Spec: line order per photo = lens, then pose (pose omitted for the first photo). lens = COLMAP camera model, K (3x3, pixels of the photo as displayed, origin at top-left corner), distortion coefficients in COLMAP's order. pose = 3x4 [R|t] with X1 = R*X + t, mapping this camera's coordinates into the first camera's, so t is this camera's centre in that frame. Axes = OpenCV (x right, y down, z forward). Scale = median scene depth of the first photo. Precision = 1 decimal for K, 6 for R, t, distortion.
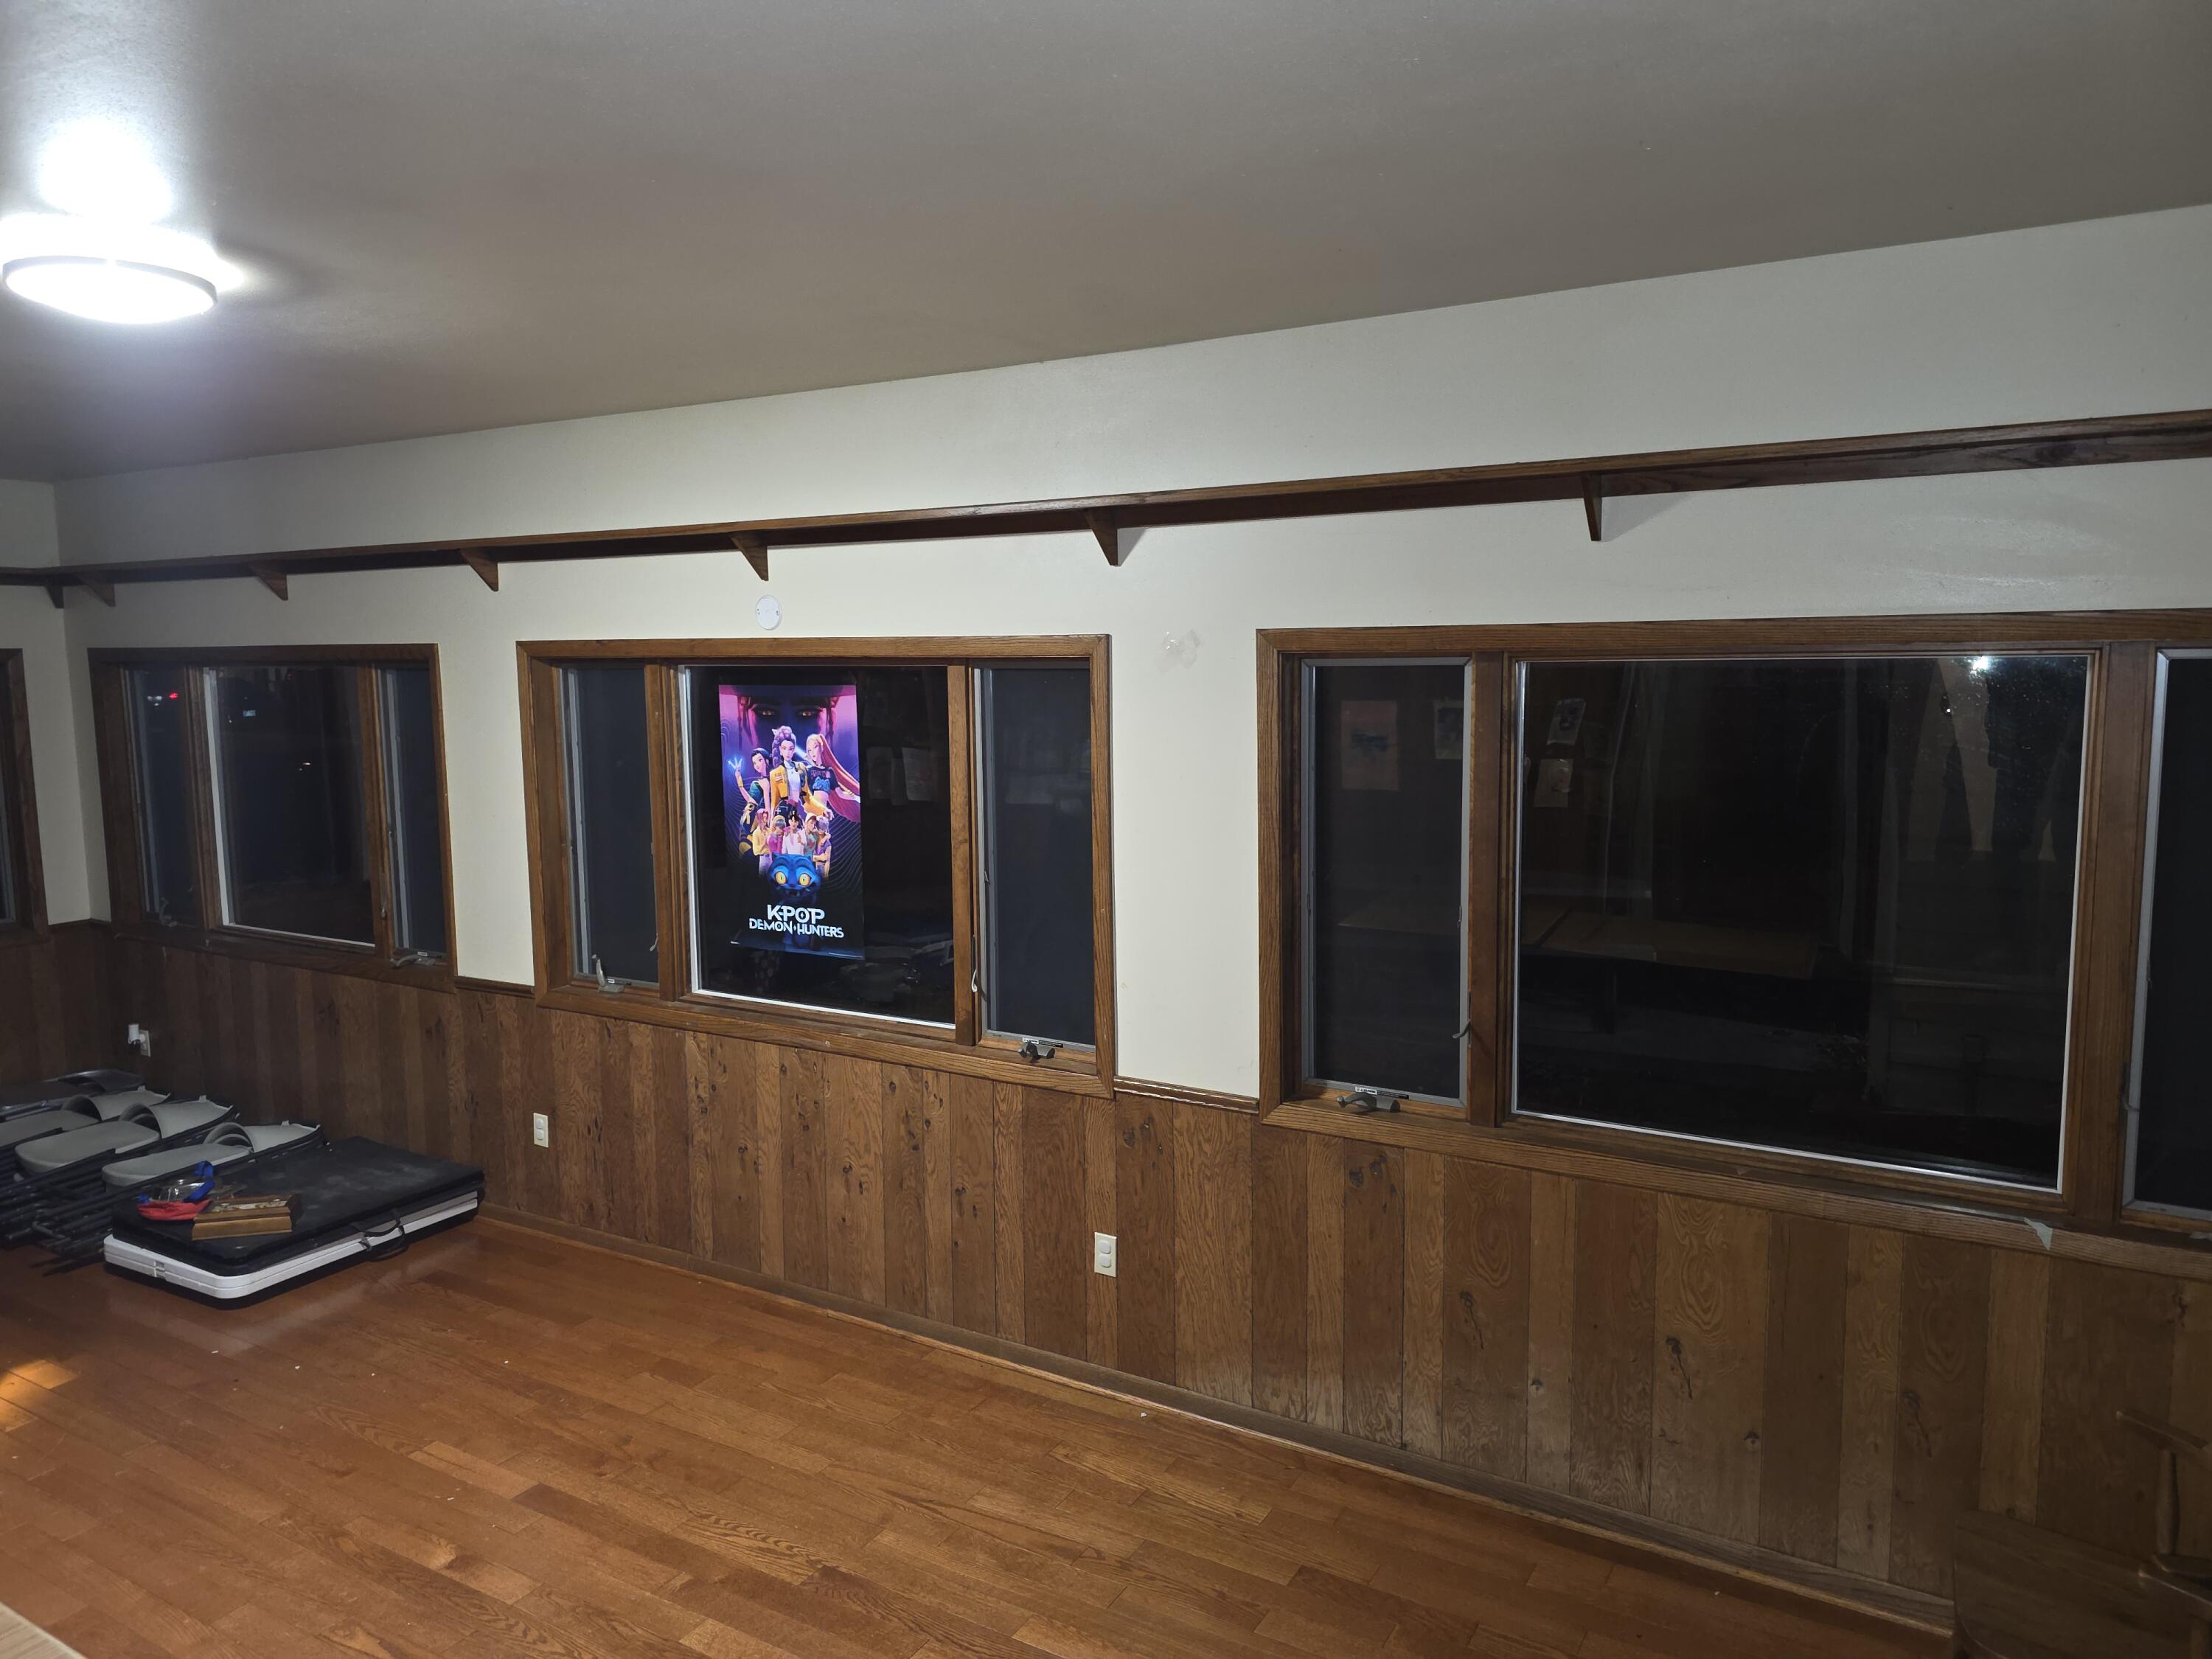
lens RADIAL K [[1486.2, 0, 1105.0], [0, 1486.2, 835.8], [0, 0, 1]] dist [0.009311, -0.019093]
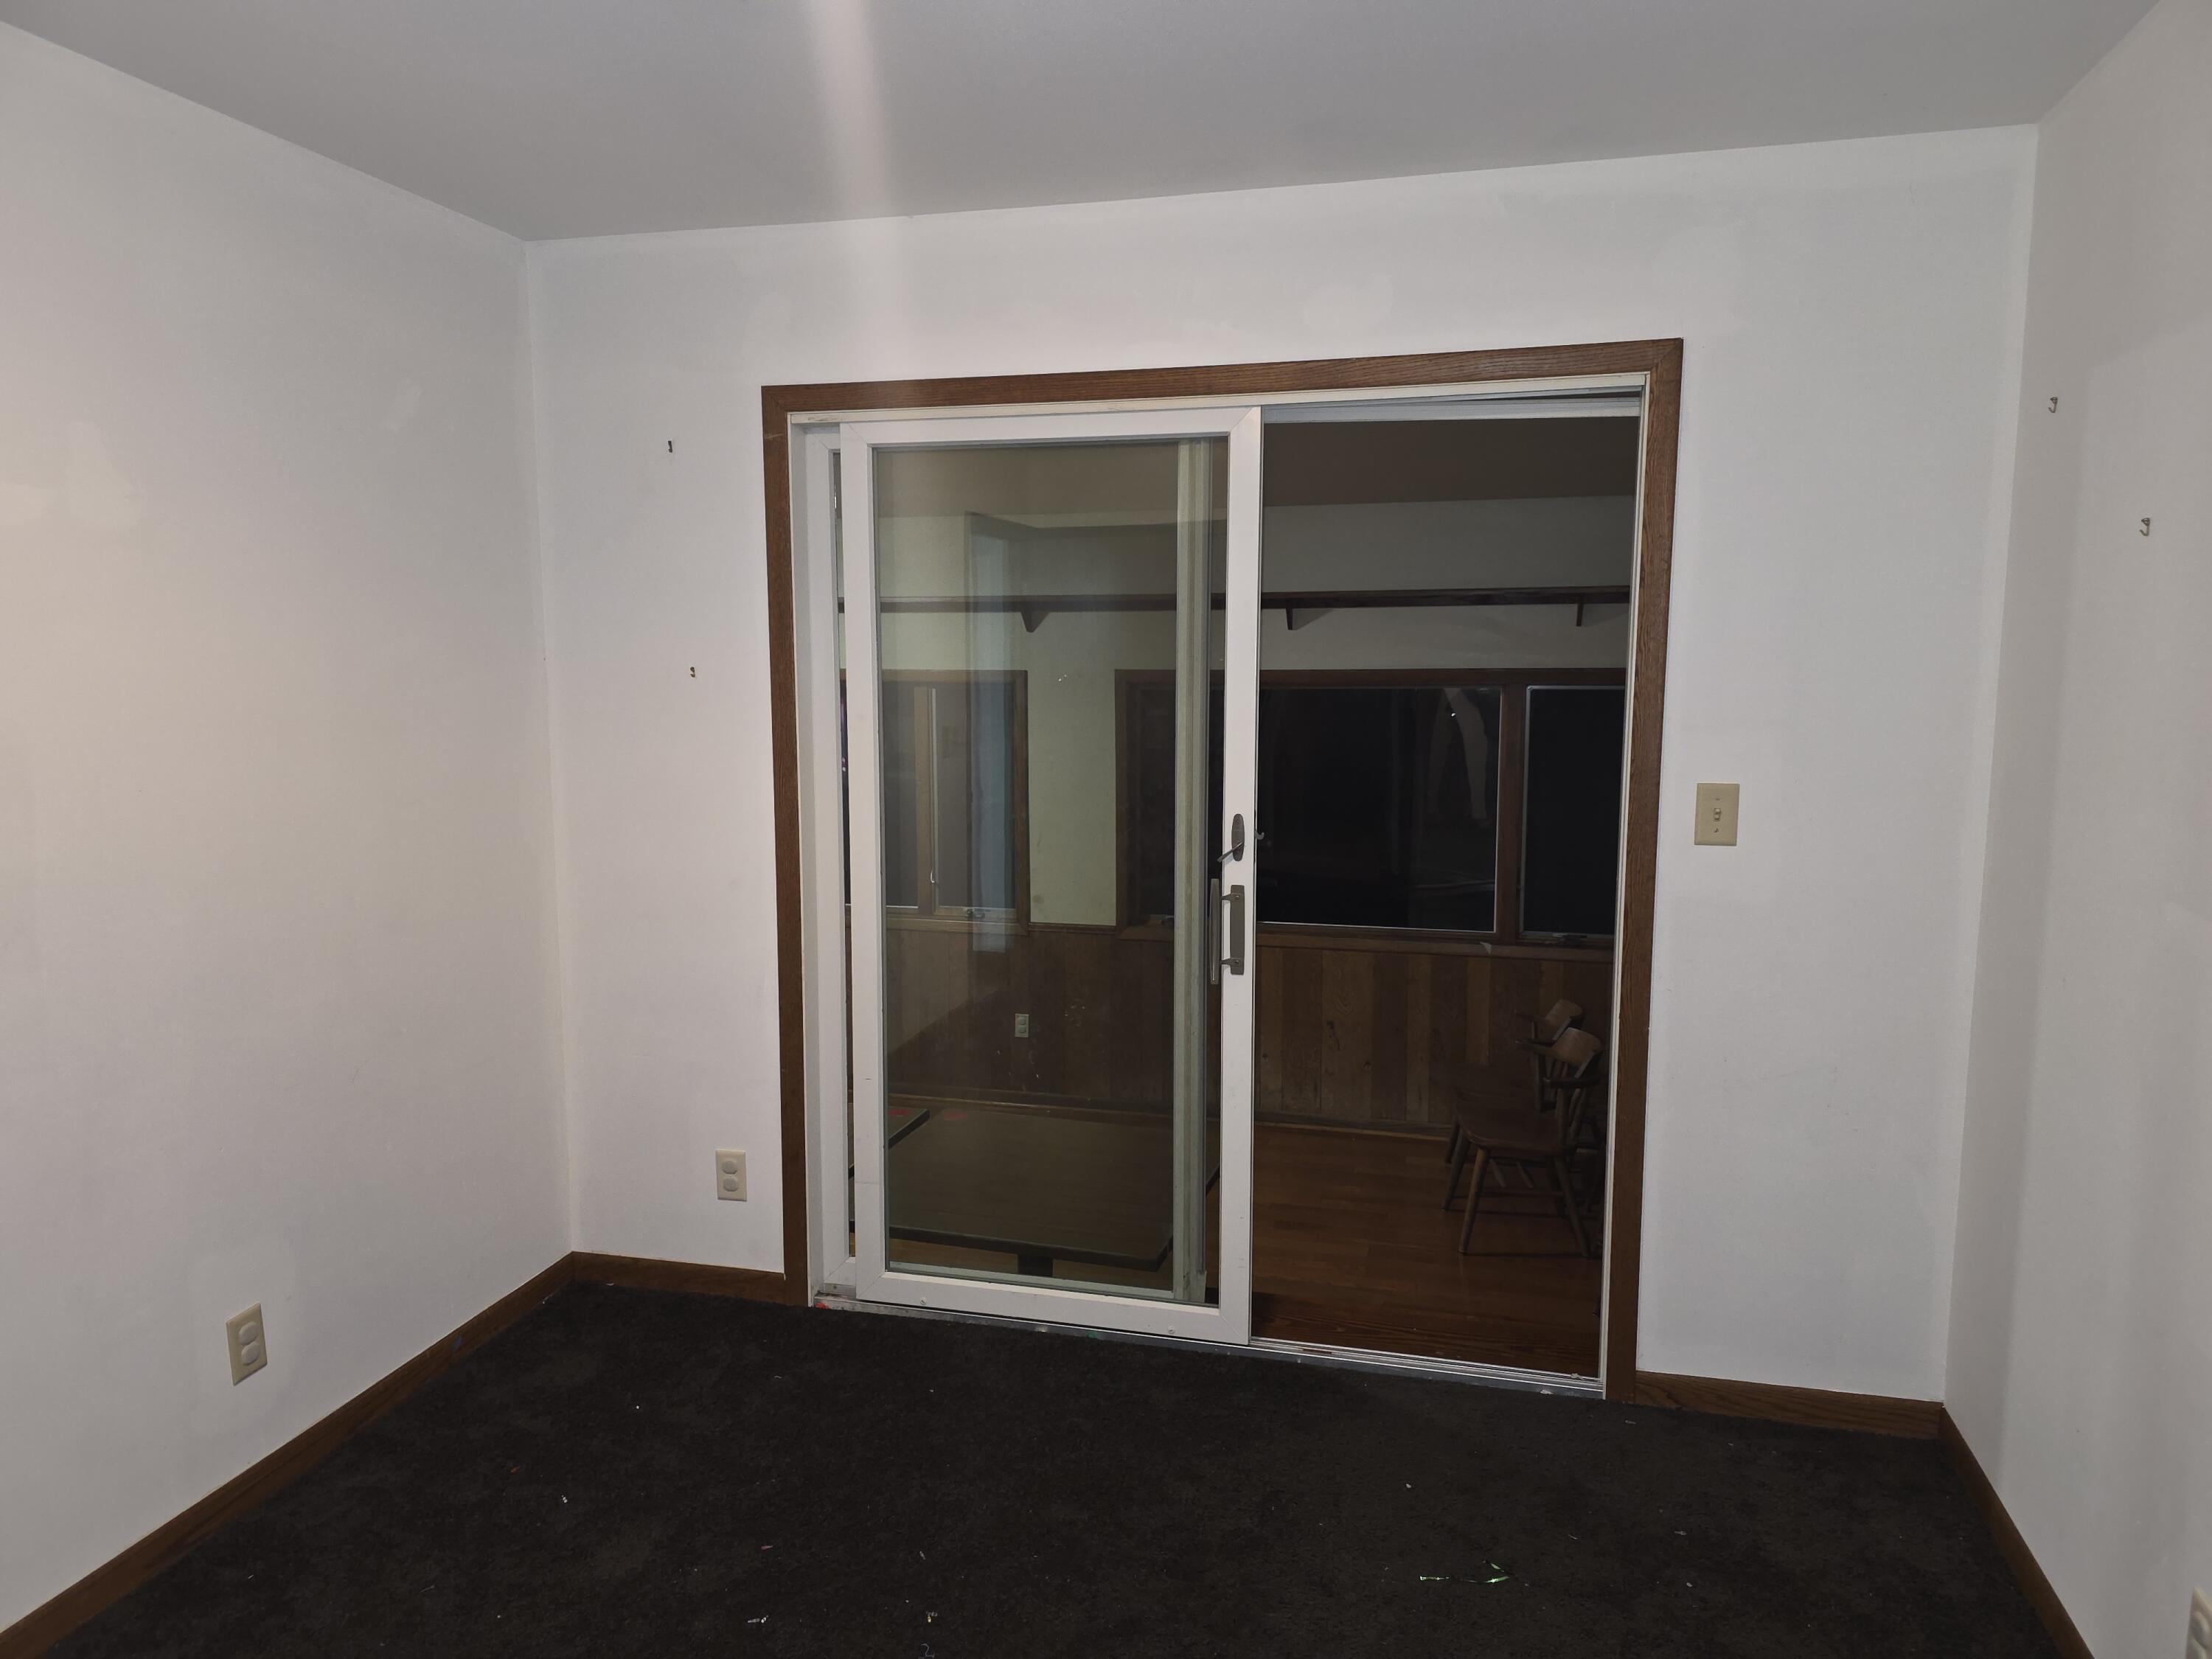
lens RADIAL K [[1486.2, 0, 1116.7], [0, 1486.2, 896.8], [0, 0, 1]] dist [0.009311, -0.019093]
pose [[0.958622, -0.032144, 0.282863, -0.407179], [0.024297, 0.999218, 0.031205, 0.083189], [-0.283644, -0.023041, 0.958653, -0.750233]]
